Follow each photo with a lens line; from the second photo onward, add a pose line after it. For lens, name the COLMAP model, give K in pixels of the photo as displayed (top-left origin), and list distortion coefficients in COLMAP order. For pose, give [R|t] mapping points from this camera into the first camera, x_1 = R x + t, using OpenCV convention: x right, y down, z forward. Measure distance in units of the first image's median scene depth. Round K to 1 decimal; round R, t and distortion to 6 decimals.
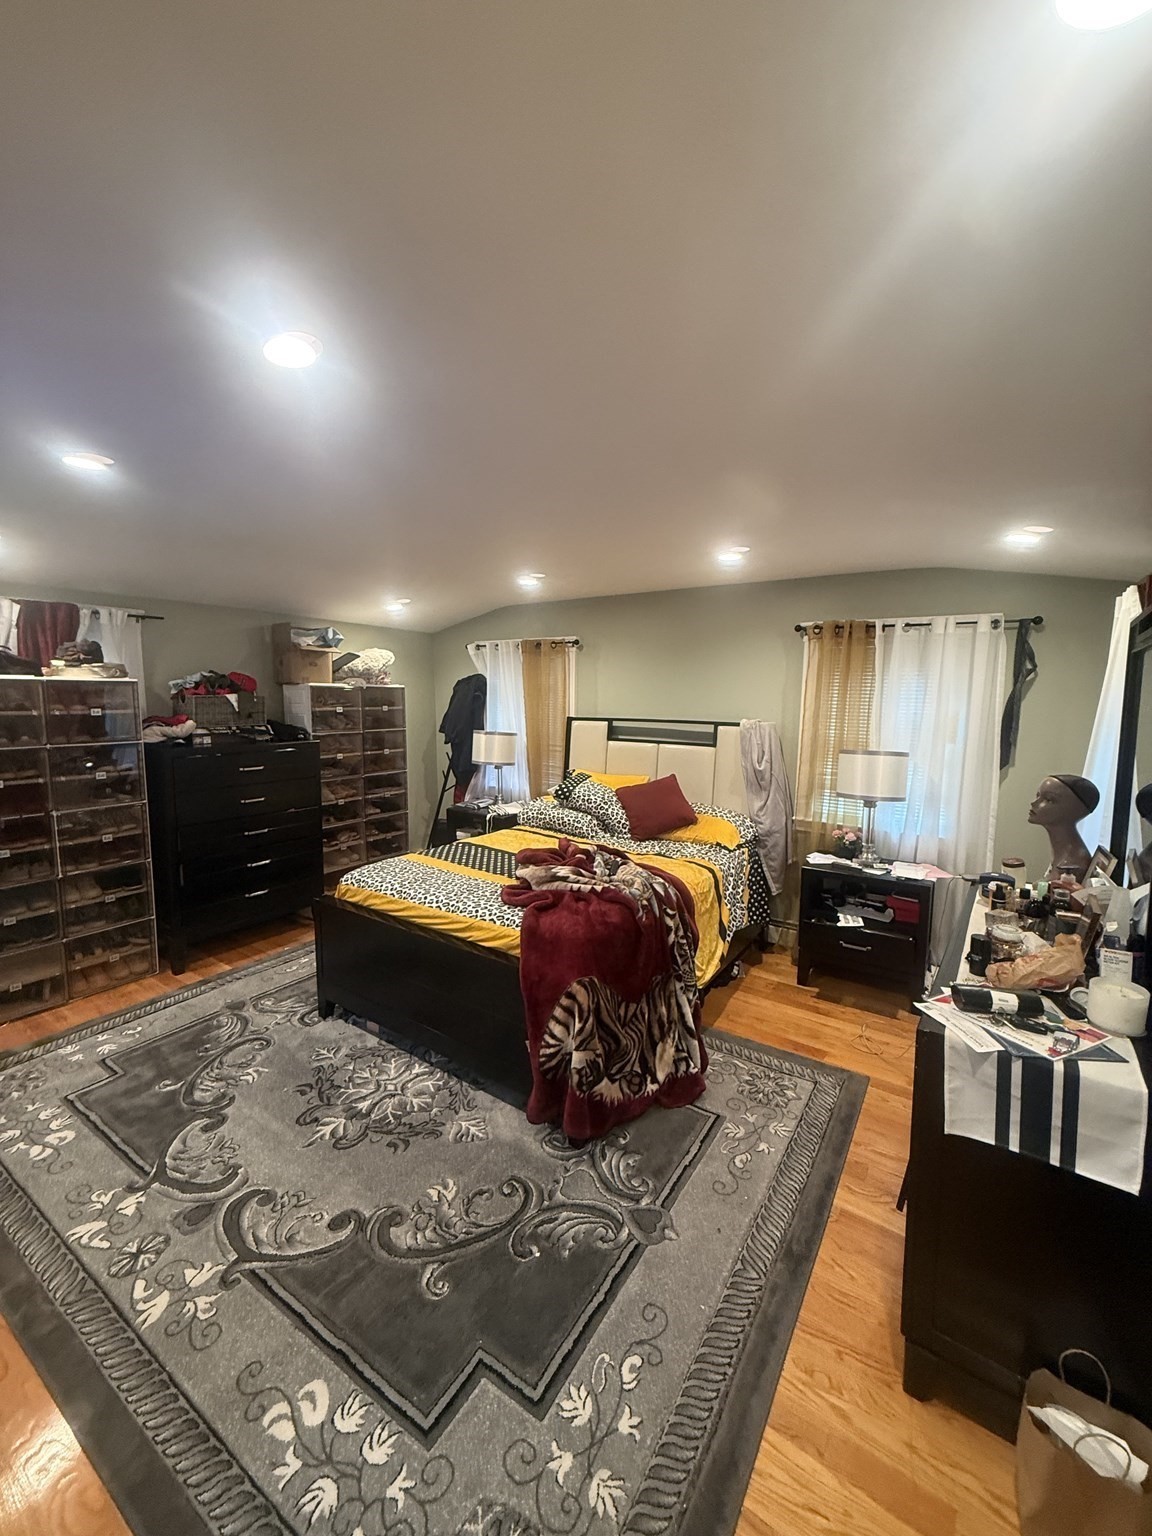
lens RADIAL K [[610.7, 0, 576.0], [0, 610.7, 765.8], [0, 0, 1]] dist [0.000480, 0.000606]
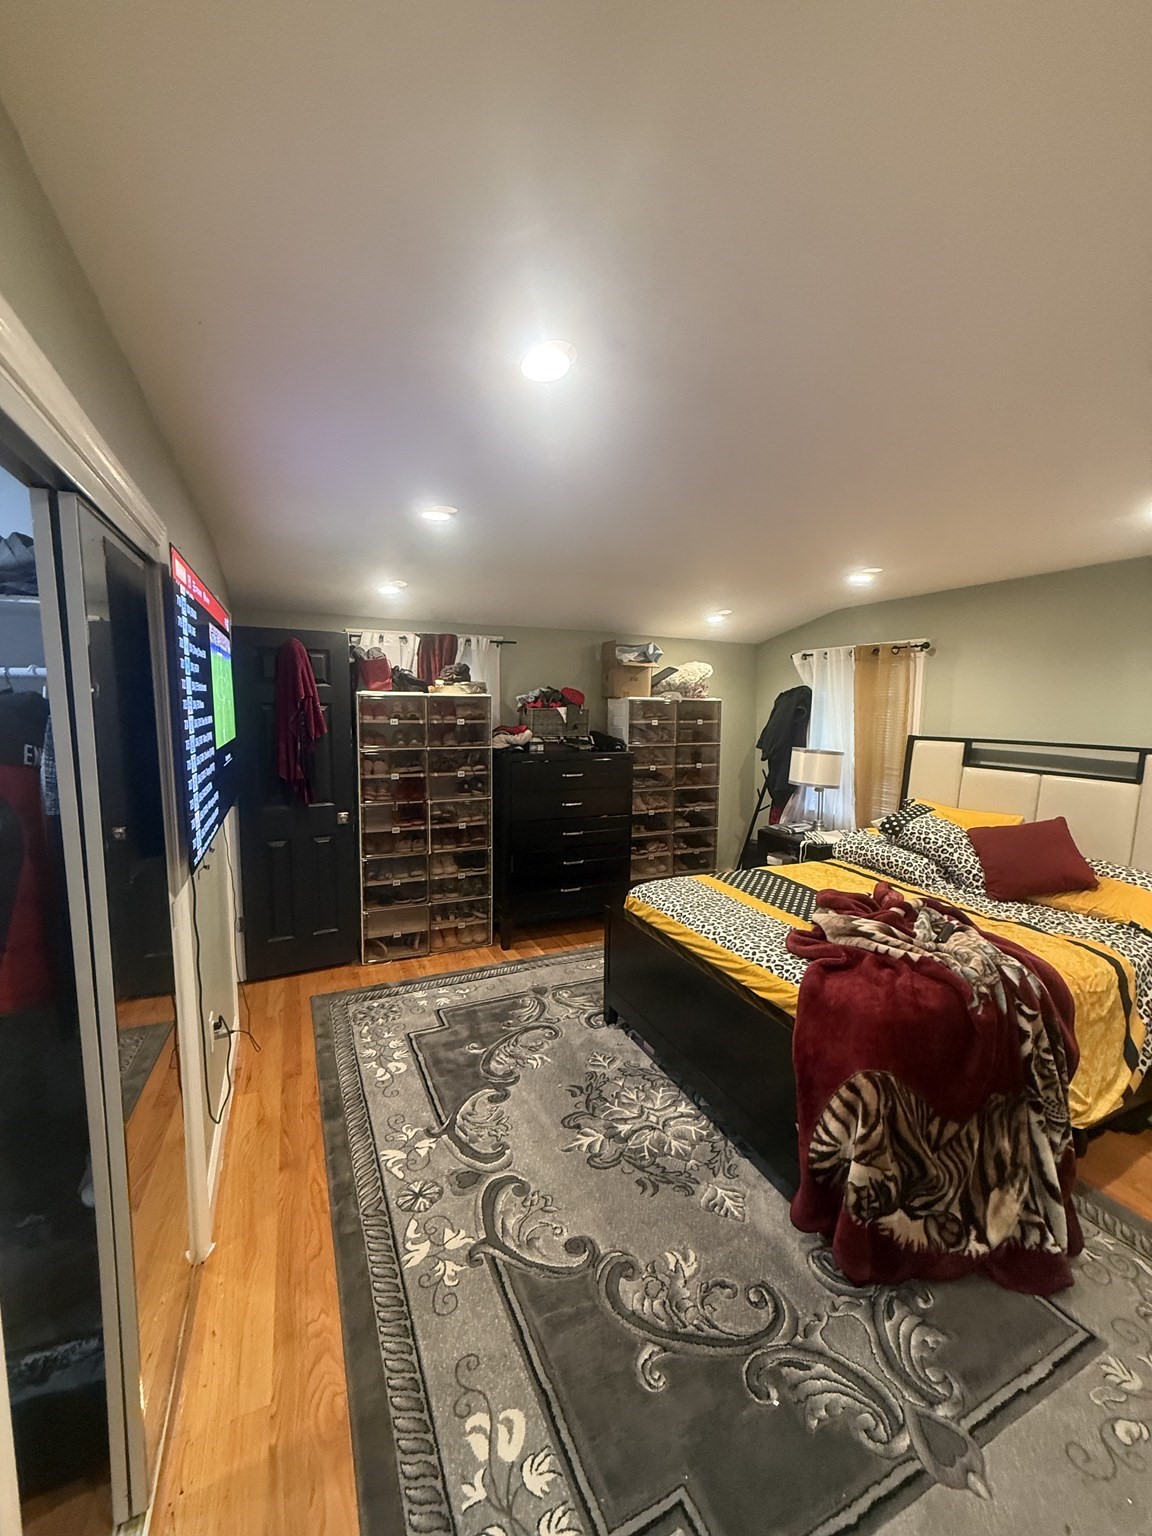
lens RADIAL K [[610.7, 0, 576.9], [0, 610.7, 764.6], [0, 0, 1]] dist [0.000480, 0.000606]
pose [[0.853307, 0.051016, -0.518908, 0.060159], [-0.063317, 0.997975, -0.006005, -0.012021], [0.517551, 0.037979, 0.854809, 0.098314]]
